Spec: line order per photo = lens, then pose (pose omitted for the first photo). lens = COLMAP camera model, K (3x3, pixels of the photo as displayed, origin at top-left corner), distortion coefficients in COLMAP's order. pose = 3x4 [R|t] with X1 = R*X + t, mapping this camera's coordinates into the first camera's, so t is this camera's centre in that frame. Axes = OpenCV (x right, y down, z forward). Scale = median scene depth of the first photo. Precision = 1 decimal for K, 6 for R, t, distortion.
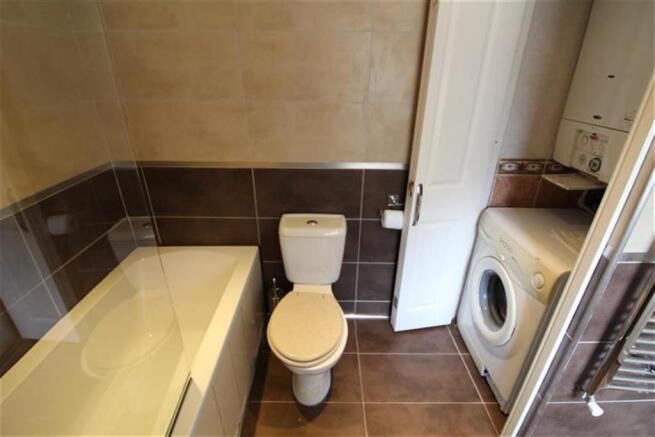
lens RADIAL K [[308.6, 0, 326.8], [0, 308.6, 213.1], [0, 0, 1]] dist [-0.006683, -0.004246]
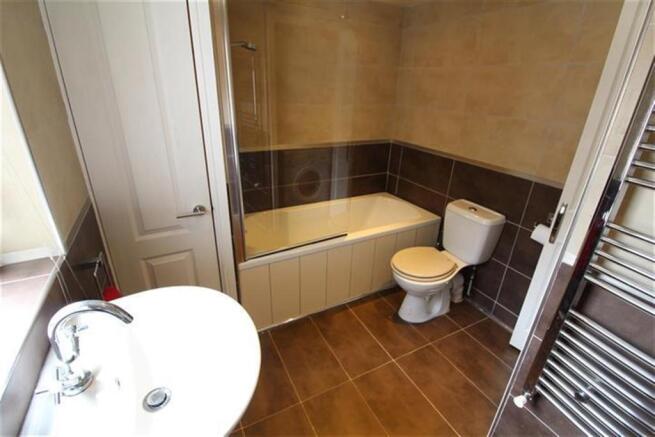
lens RADIAL K [[308.6, 0, 327.9], [0, 308.6, 218.6], [0, 0, 1]] dist [-0.006683, -0.004246]
pose [[0.462865, 0.361224, -0.809489, 0.726373], [-0.407226, 0.897785, 0.167774, 0.097236], [0.787352, 0.251989, 0.562653, -0.187840]]
